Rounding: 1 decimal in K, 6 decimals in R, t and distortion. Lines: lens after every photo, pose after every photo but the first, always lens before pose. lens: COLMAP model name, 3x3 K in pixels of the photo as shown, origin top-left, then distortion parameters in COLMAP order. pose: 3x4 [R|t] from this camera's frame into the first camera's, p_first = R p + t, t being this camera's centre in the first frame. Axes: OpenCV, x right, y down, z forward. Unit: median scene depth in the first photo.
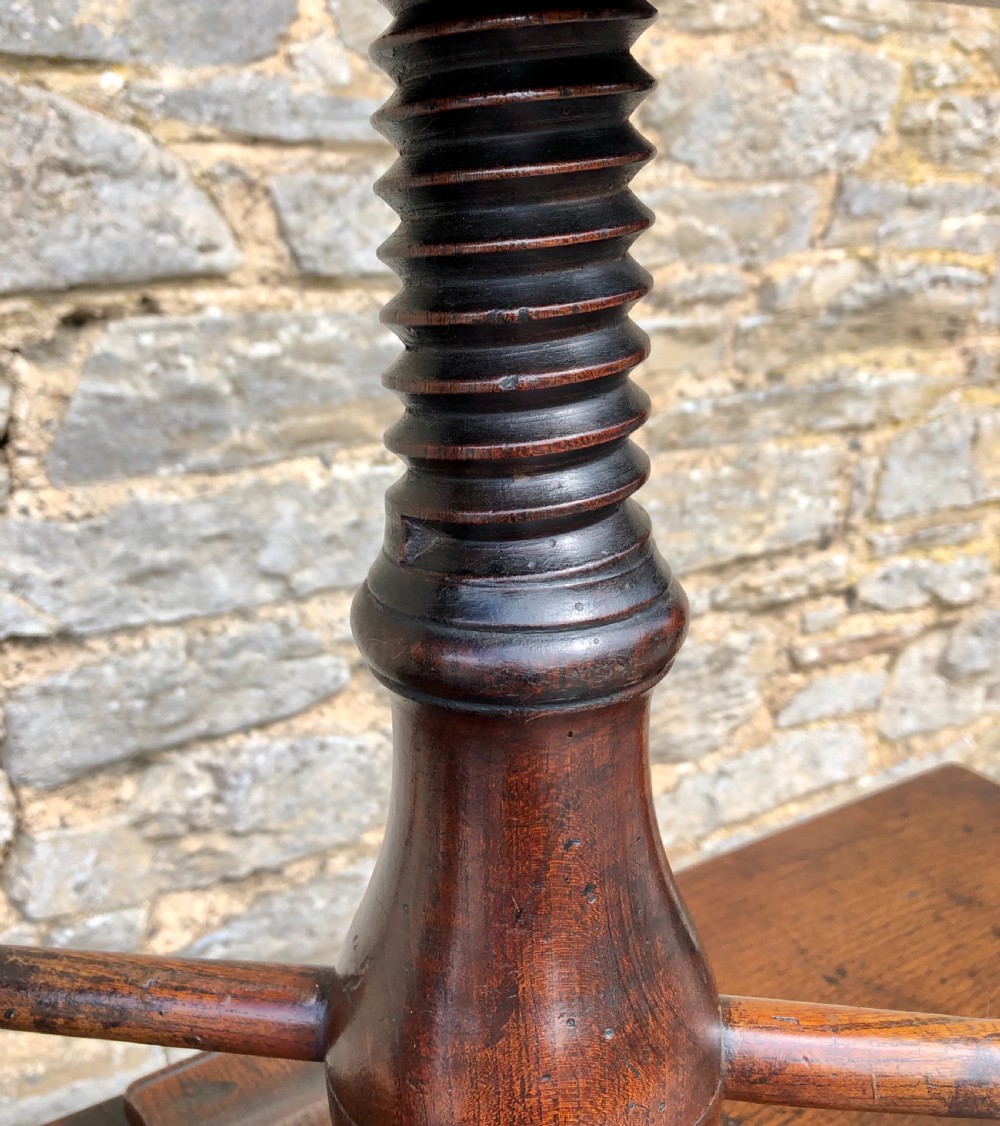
lens RADIAL K [[1261.8, 0, 498.1], [0, 1261.8, 435.4], [0, 0, 1]] dist [0.001171, 0.000000]
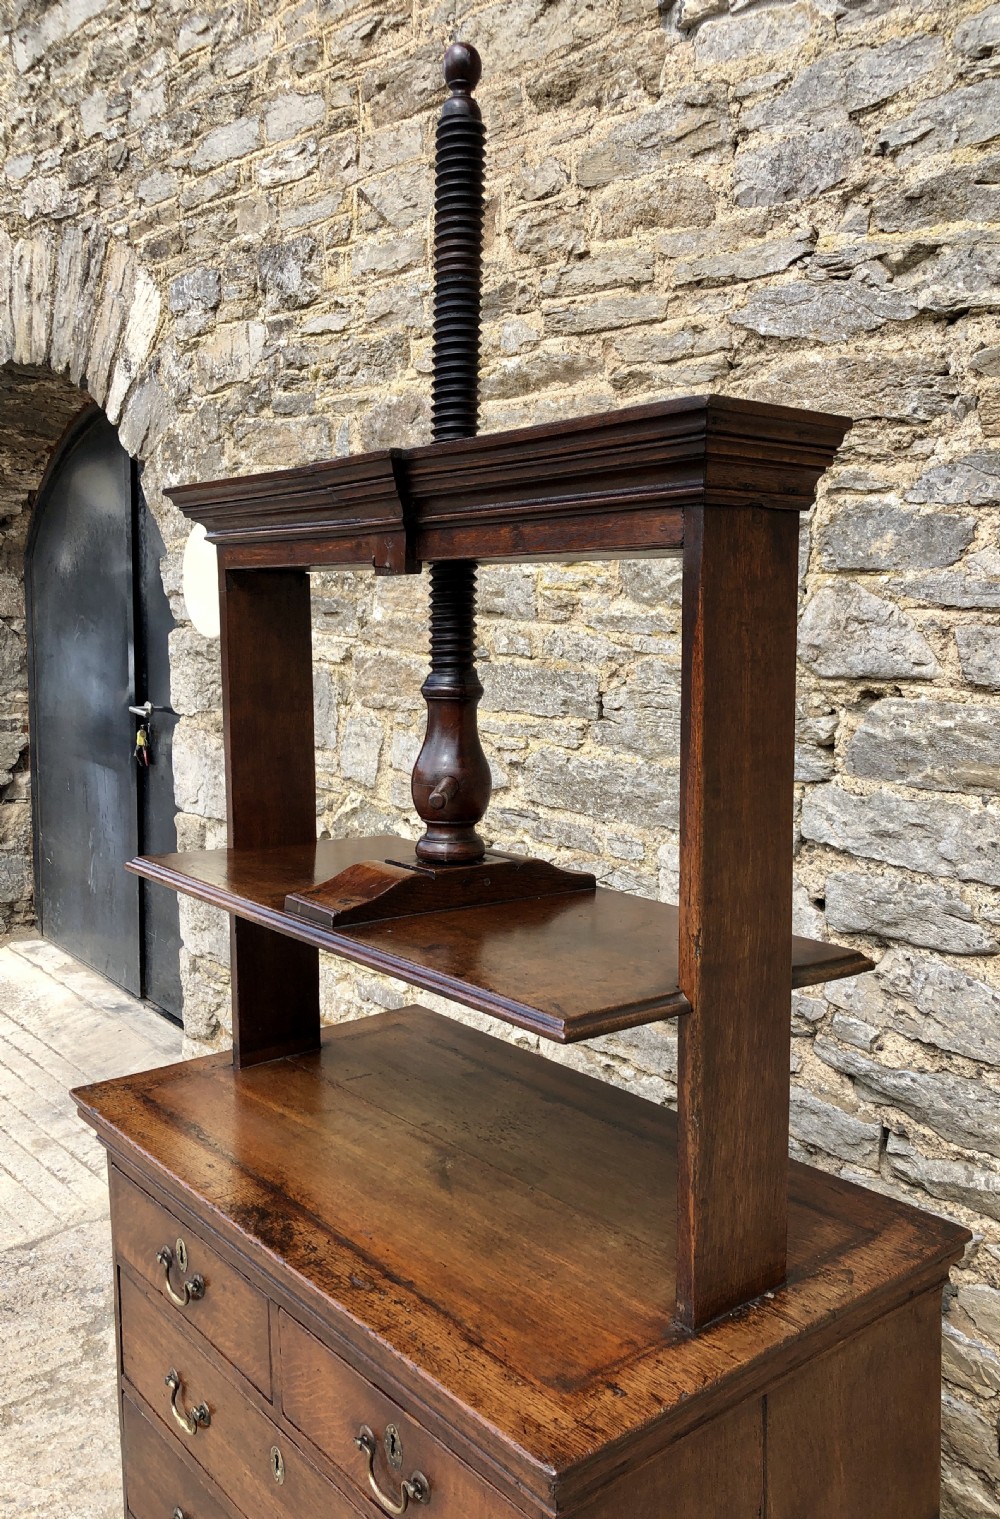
lens RADIAL K [[1287.4, 0, 552.3], [0, 1287.4, 733.8], [0, 0, 1]] dist [0.053904, -0.062034]
pose [[0.123532, 0.089245, -0.988319, 1.449095], [-0.236456, 0.969908, 0.058027, -0.027479], [0.963757, 0.226525, 0.140918, 0.208744]]
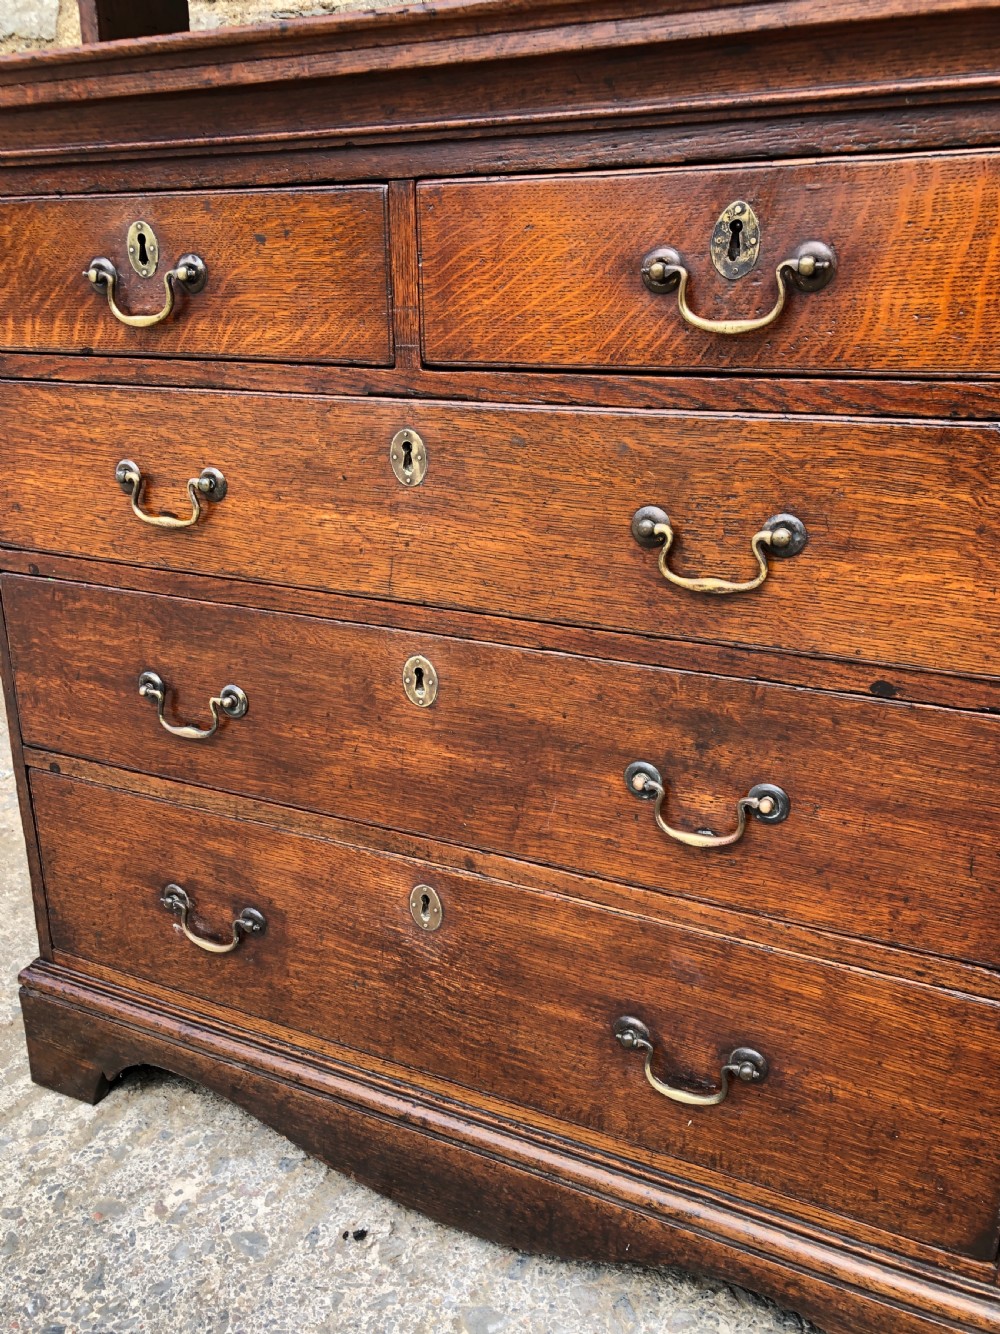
lens RADIAL K [[1139.3, 0, 499.0], [0, 1139.3, 663.1], [0, 0, 1]] dist [0.038590, -0.057986]
pose [[0.506802, 0.258203, -0.822486, 0.857911], [-0.207891, 0.962539, 0.174071, 0.852957], [0.836620, 0.082768, 0.541494, -0.071566]]
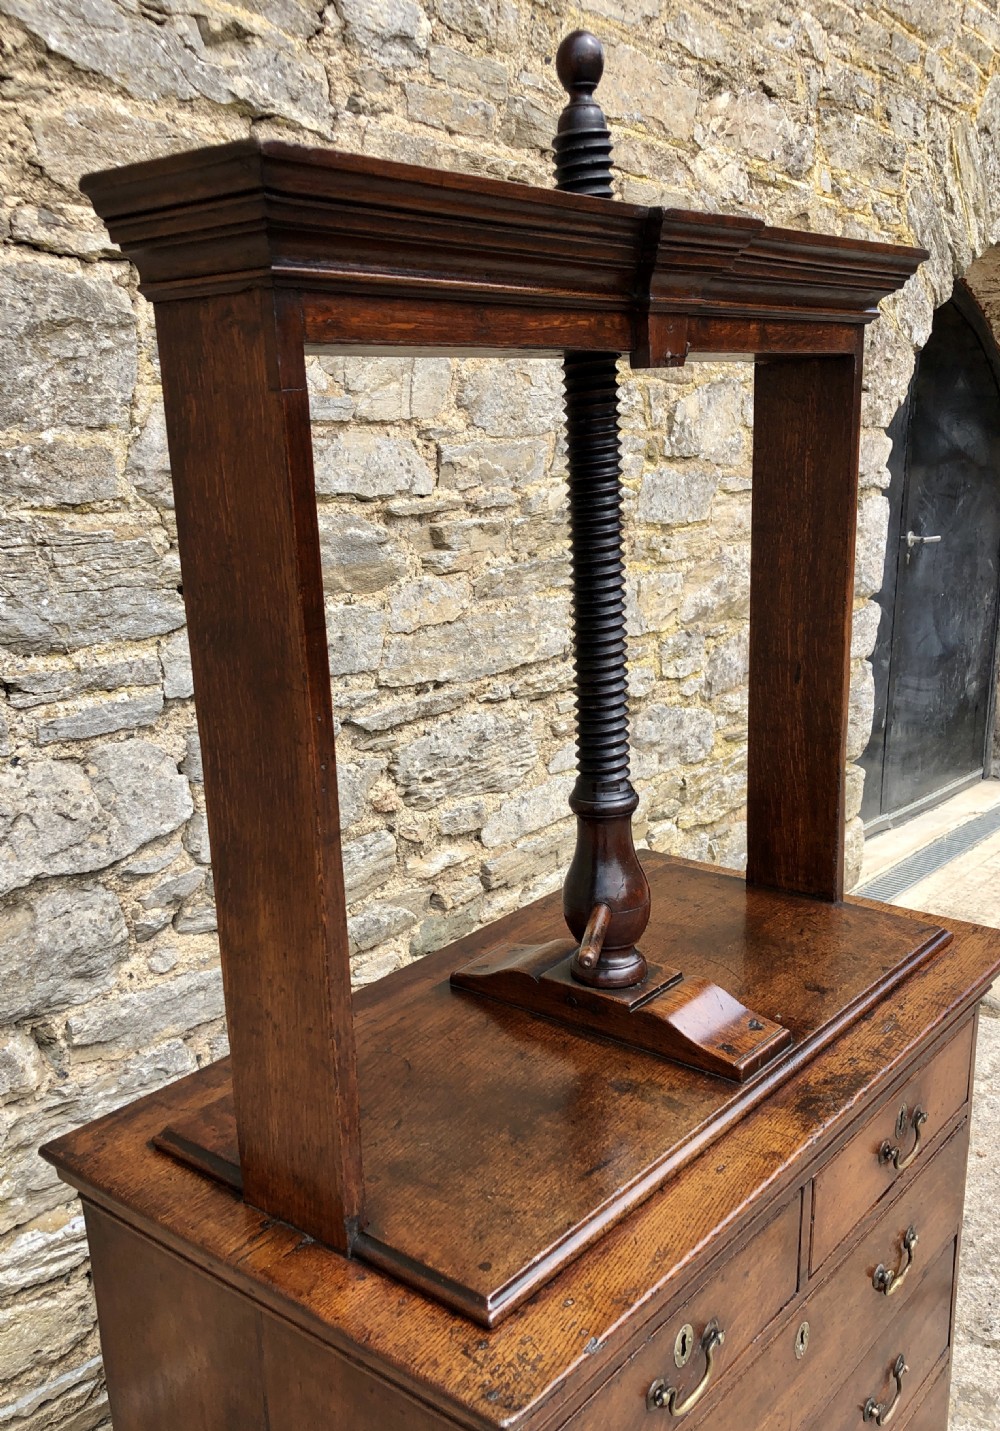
lens RADIAL K [[1306.0, 0, 482.5], [0, 1306.0, 777.4], [0, 0, 1]] dist [0.018064, 0.000000]
pose [[0.954022, -0.119343, 0.274952, -0.465597], [0.113102, 0.992837, 0.038502, 0.225935], [-0.277577, -0.005634, 0.960687, -0.861870]]
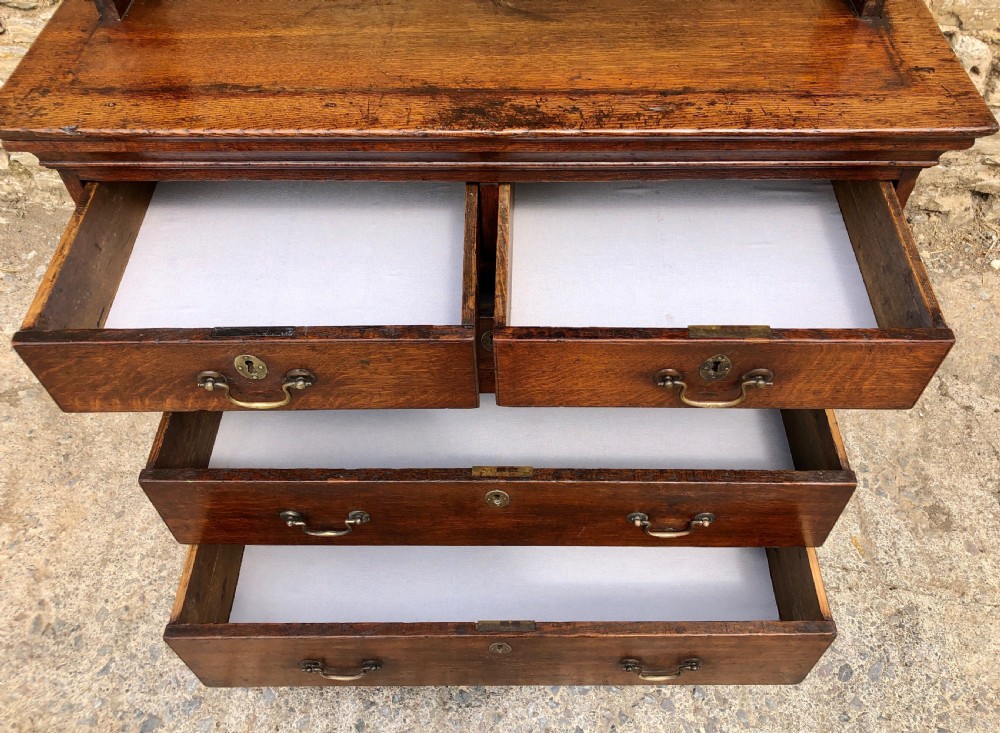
lens RADIAL K [[840.5, 0, 514.7], [0, 840.5, 343.6], [0, 0, 1]] dist [0.010389, 0.009230]
pose [[0.837903, 0.406200, -0.364581, 0.551254], [-0.125501, 0.793435, 0.595576, 0.288913], [0.531194, -0.453280, 0.715800, -0.455615]]
